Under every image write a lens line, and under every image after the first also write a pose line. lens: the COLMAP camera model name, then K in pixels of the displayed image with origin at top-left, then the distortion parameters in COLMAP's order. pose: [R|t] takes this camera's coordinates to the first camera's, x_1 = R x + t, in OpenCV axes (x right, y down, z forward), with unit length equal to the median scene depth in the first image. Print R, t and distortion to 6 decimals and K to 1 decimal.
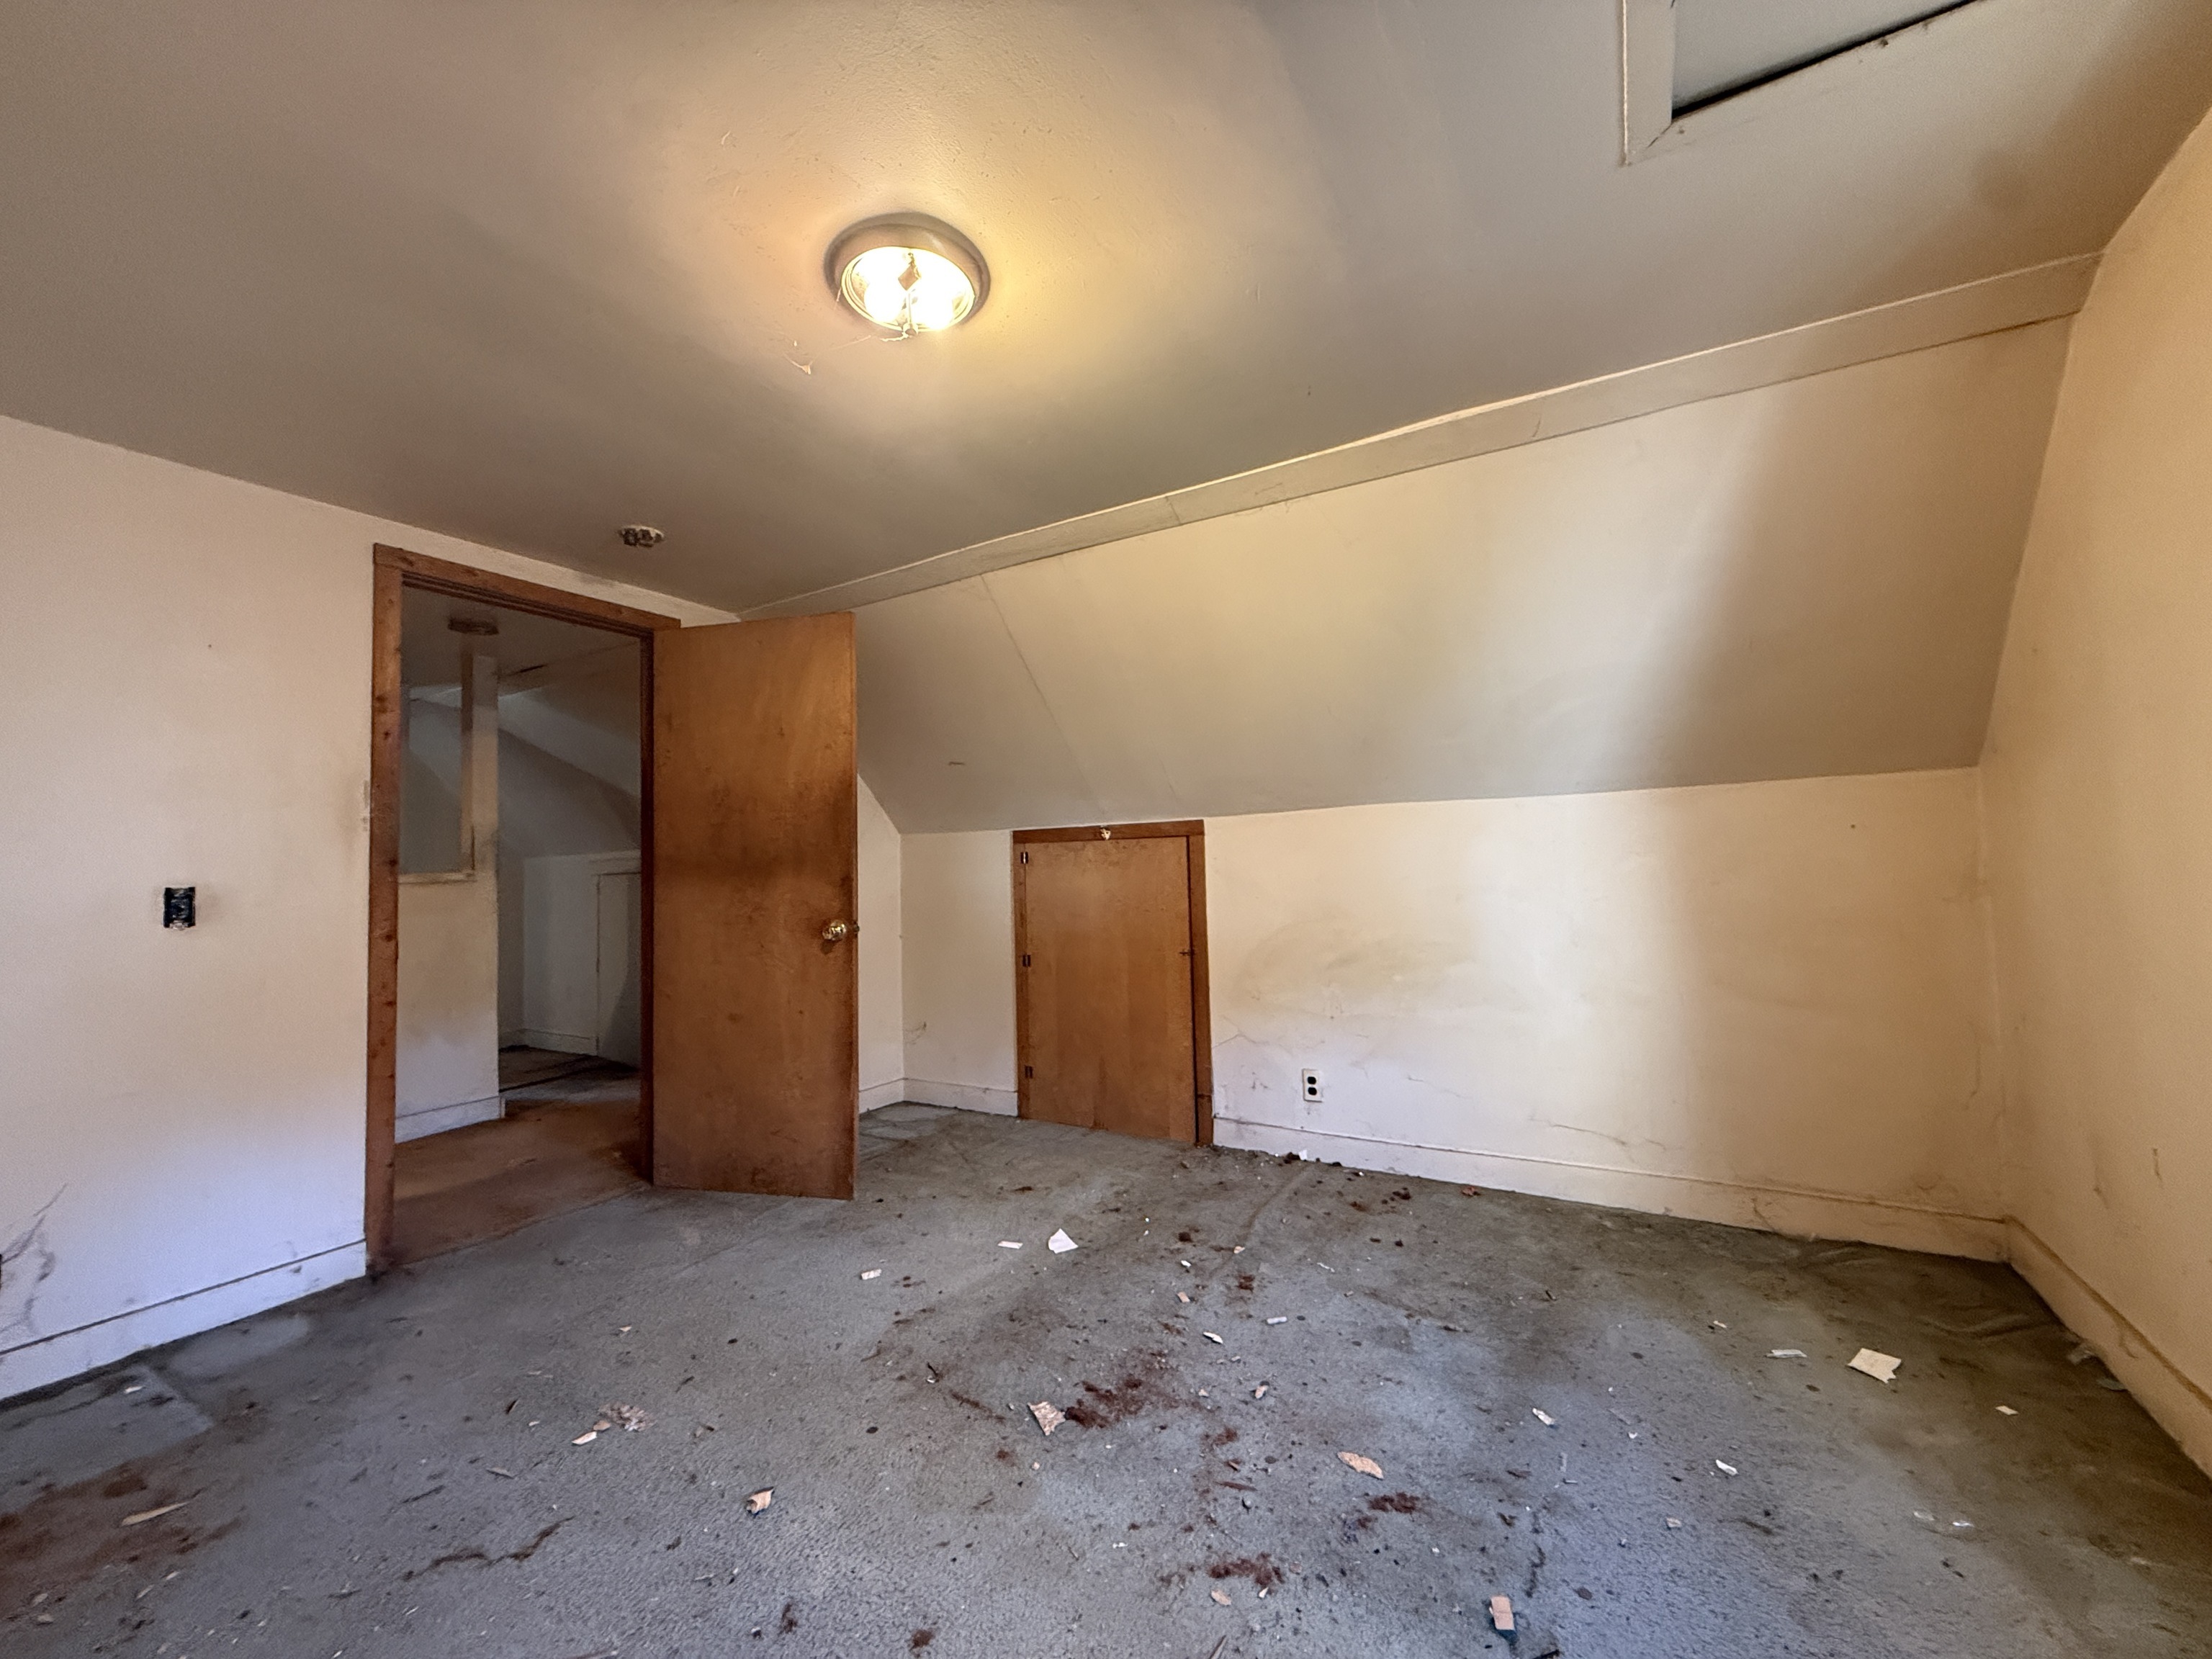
lens RADIAL K [[886.9, 0, 1104.7], [0, 886.9, 831.5], [0, 0, 1]] dist [0.000735, 0.000289]
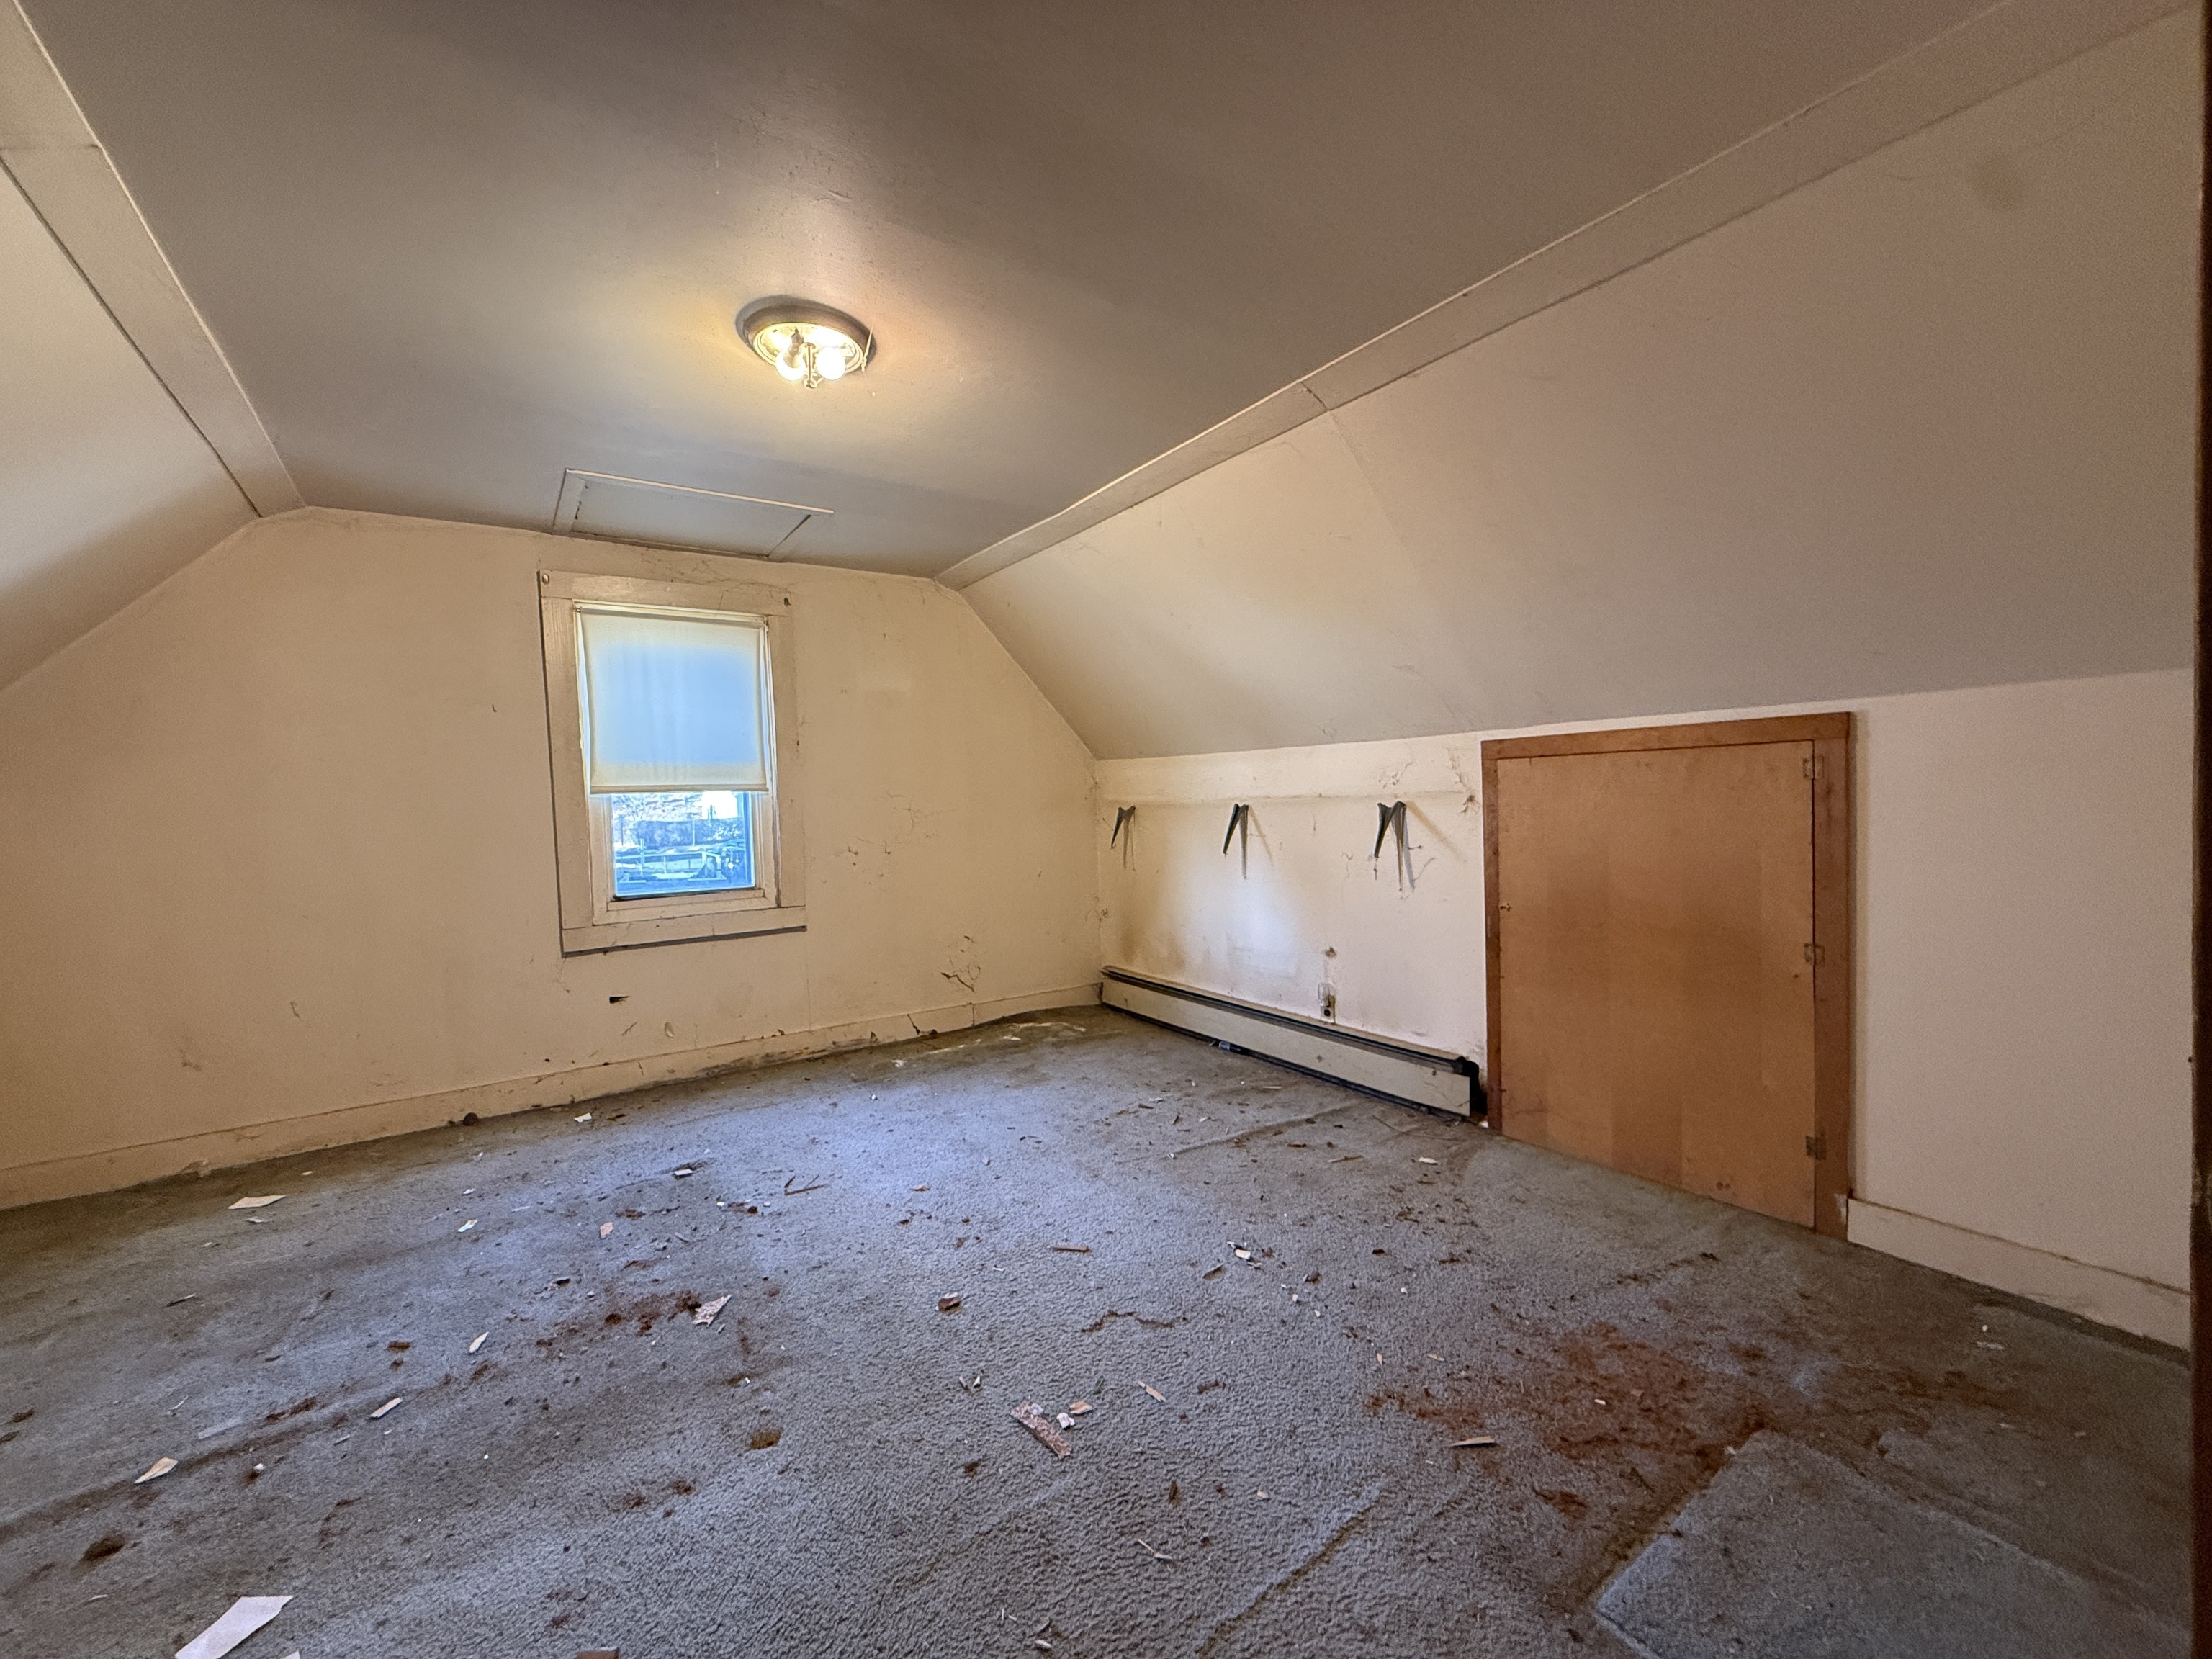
lens RADIAL K [[886.9, 0, 1104.7], [0, 886.9, 831.5], [0, 0, 1]] dist [0.000735, 0.000289]
pose [[-0.913963, 0.040085, 0.403813, -1.015637], [0.031724, 0.999122, -0.027376, 0.101787], [-0.404555, -0.012210, -0.914432, 1.865651]]
